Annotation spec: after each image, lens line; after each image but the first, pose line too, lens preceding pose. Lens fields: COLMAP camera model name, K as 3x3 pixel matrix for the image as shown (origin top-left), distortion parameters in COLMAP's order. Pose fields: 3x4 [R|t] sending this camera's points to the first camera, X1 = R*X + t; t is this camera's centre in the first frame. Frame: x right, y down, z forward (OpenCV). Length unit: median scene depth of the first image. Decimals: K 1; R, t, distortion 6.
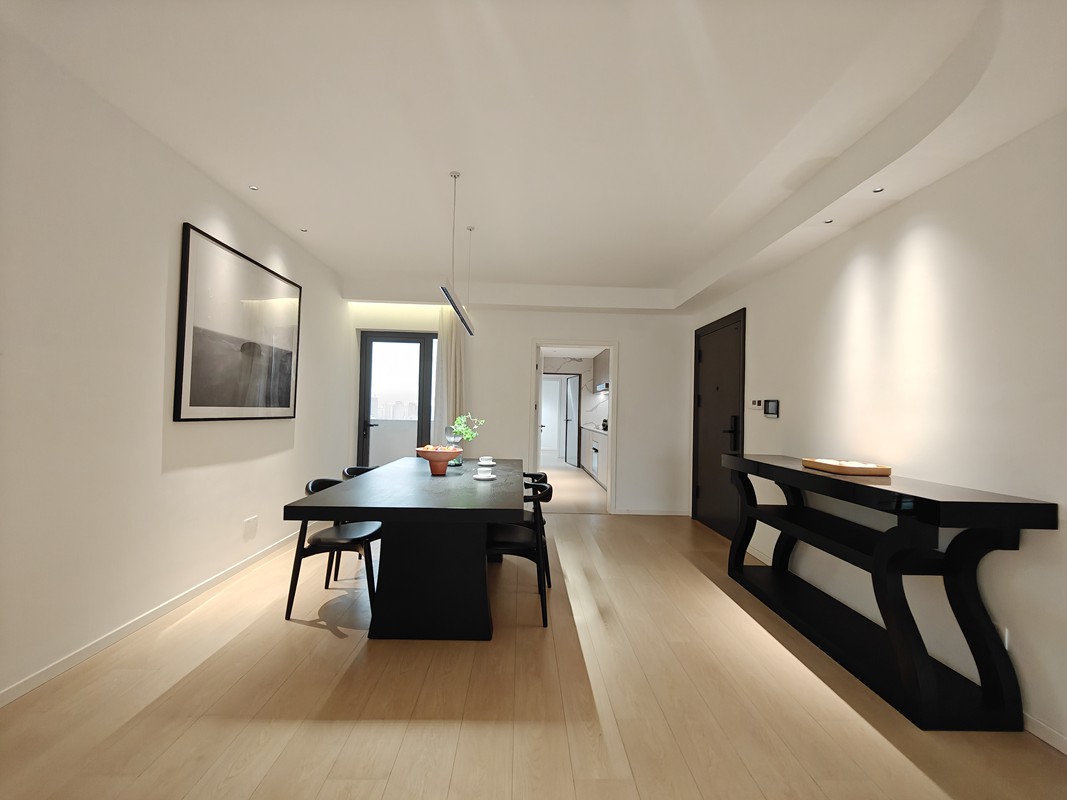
lens RADIAL K [[468.5, 0, 533.5], [0, 468.5, 400.0], [0, 0, 1]] dist [0.000979, -0.006850]
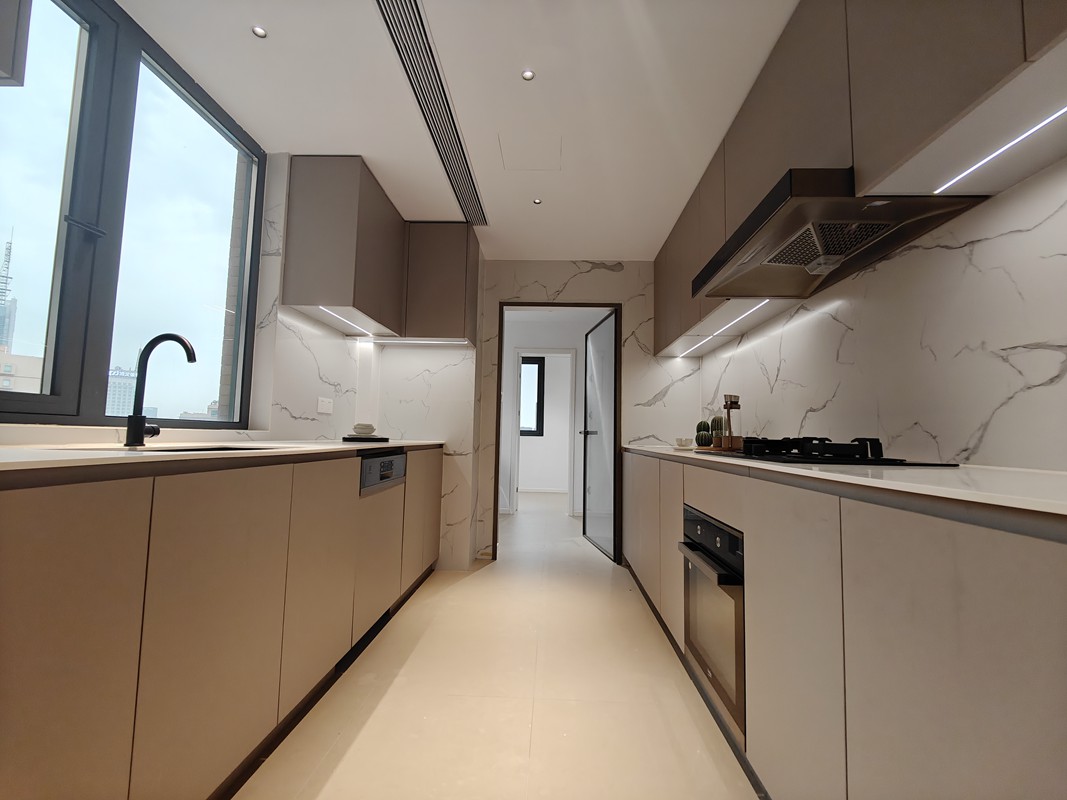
lens RADIAL K [[468.5, 0, 533.5], [0, 468.5, 400.0], [0, 0, 1]] dist [0.000979, -0.006850]
pose [[0.997339, -0.007600, -0.072512, 0.059689], [0.003681, 0.998532, -0.054035, 0.039295], [0.072817, 0.053624, 0.995903, 0.633679]]
